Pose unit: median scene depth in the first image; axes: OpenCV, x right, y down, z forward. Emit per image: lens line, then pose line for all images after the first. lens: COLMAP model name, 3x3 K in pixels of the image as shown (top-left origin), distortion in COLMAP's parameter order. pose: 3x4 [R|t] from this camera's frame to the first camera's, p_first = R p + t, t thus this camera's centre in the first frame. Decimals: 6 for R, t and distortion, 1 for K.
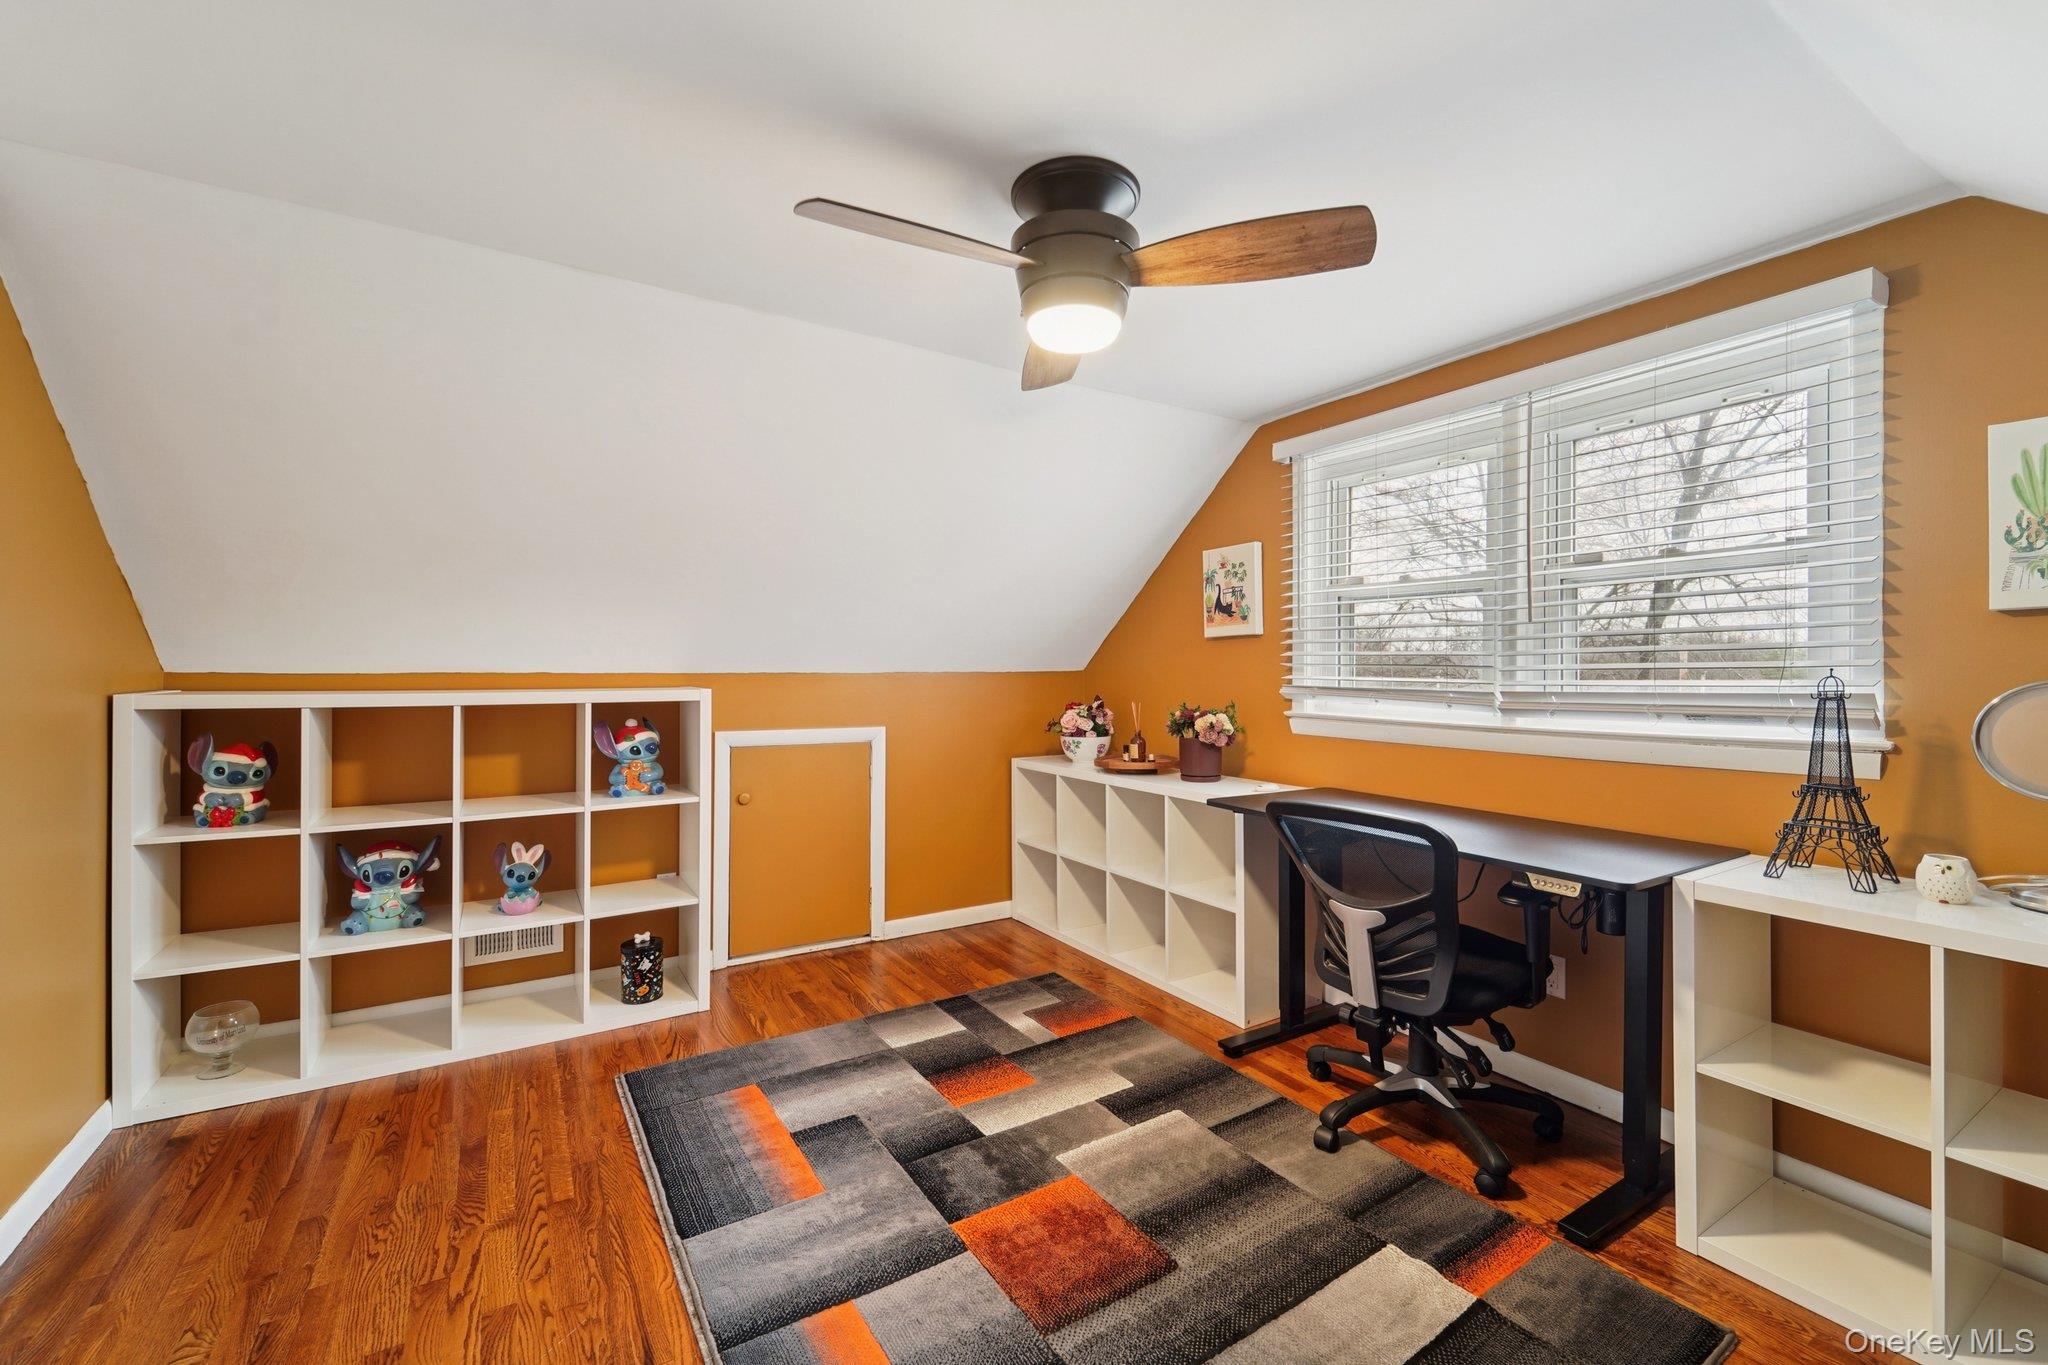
lens RADIAL K [[837.6, 0, 1030.7], [0, 837.6, 680.5], [0, 0, 1]] dist [-0.023359, -0.000580]
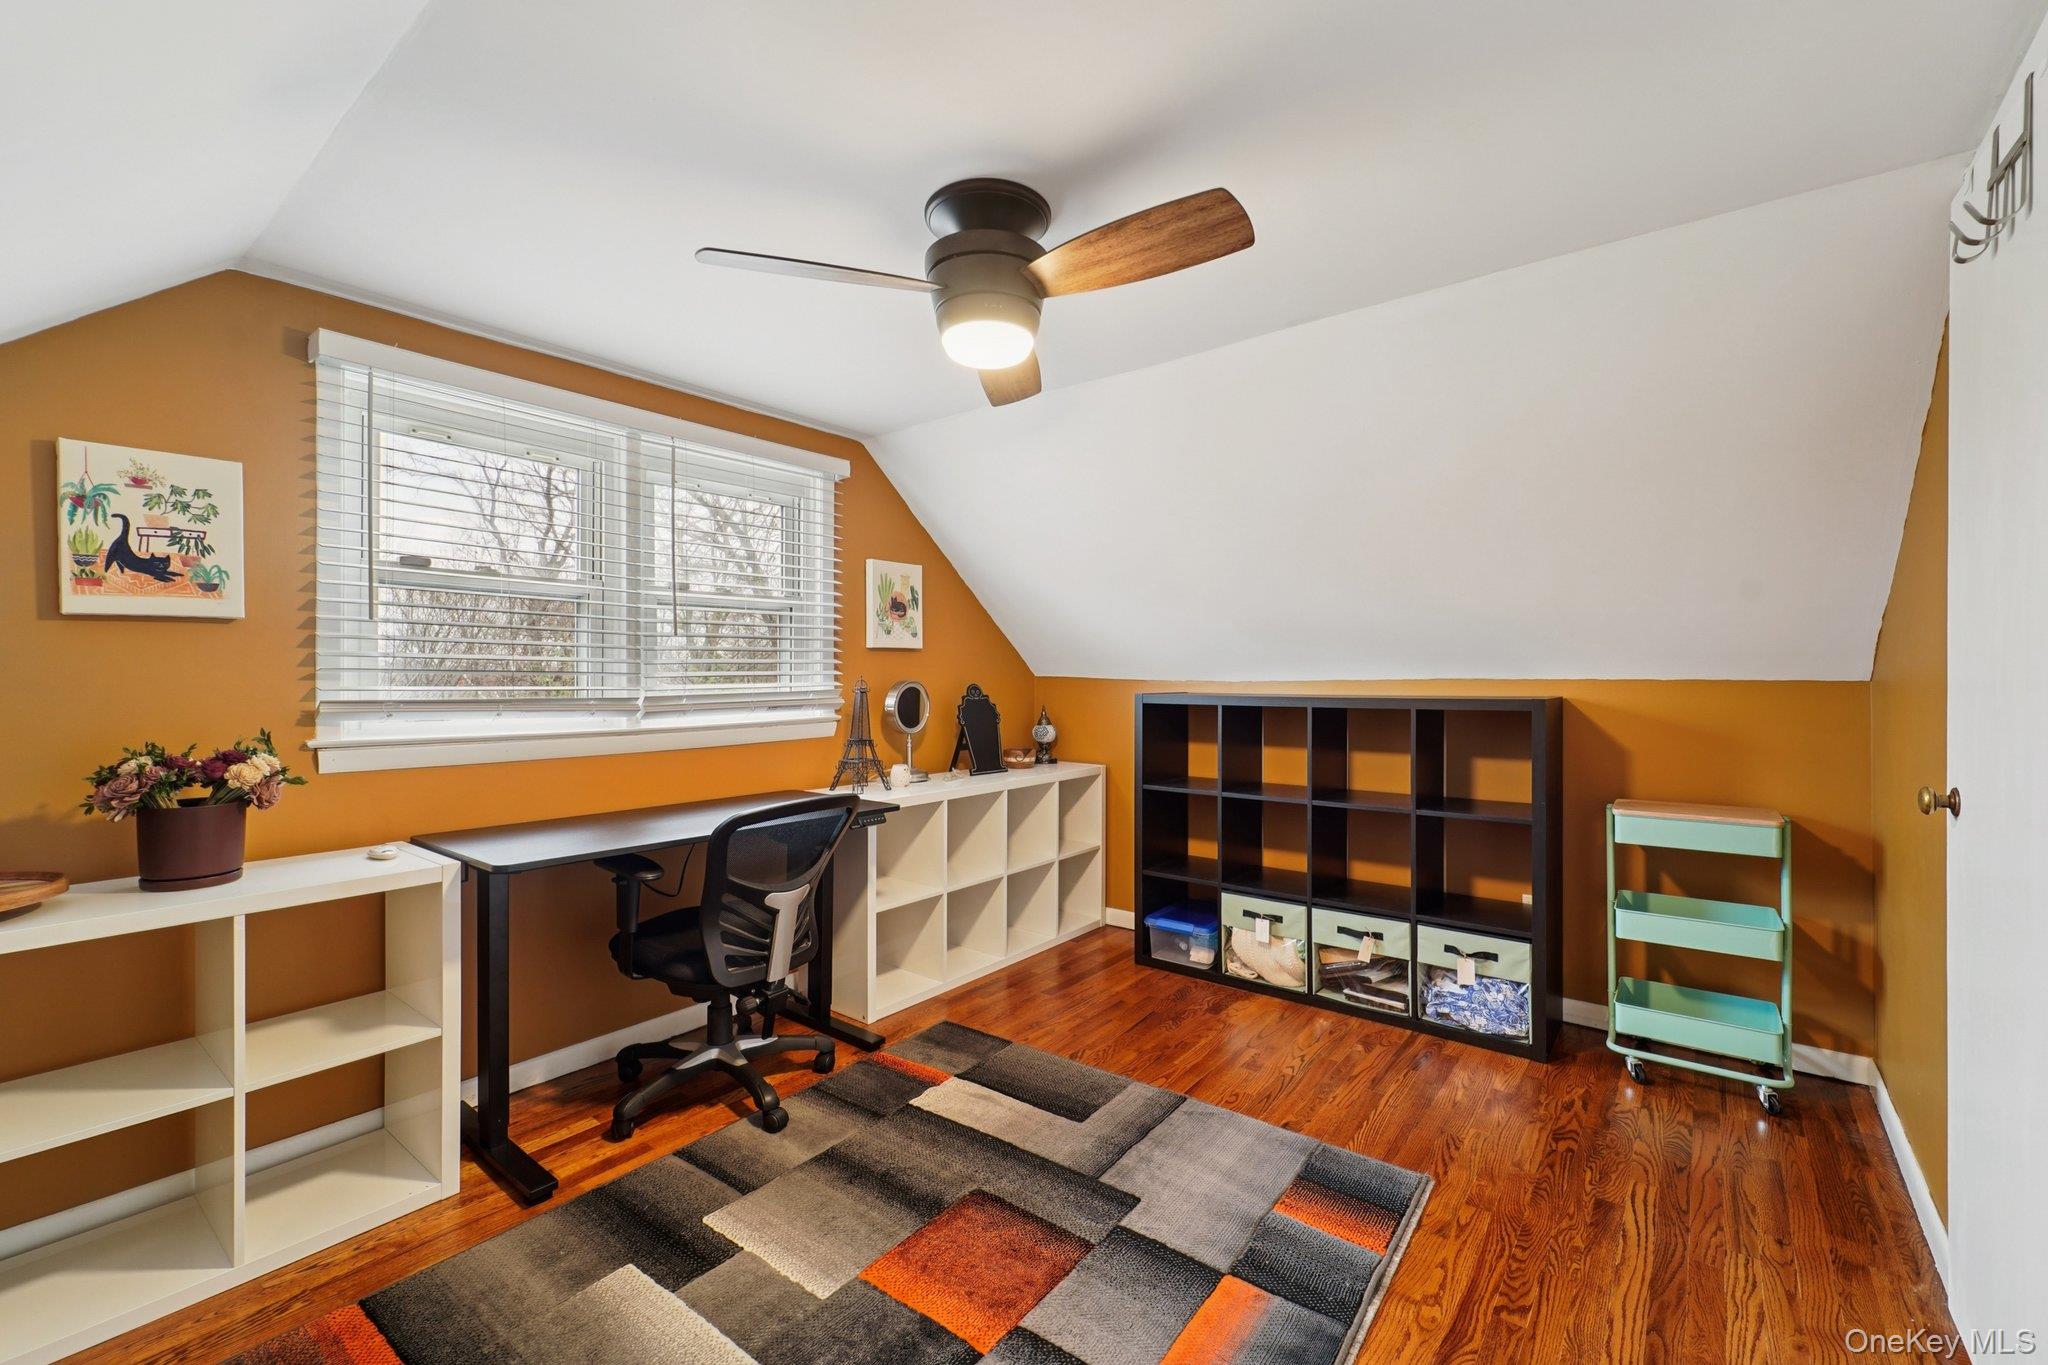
lens RADIAL K [[861.7, 0, 1016.4], [0, 861.7, 681.1], [0, 0, 1]] dist [0.006538, -0.003584]
pose [[-0.344464, -0.001594, 0.938798, -0.672210], [0.016726, 0.999829, 0.007834, -0.007990], [-0.938650, 0.018401, -0.344379, 0.931060]]
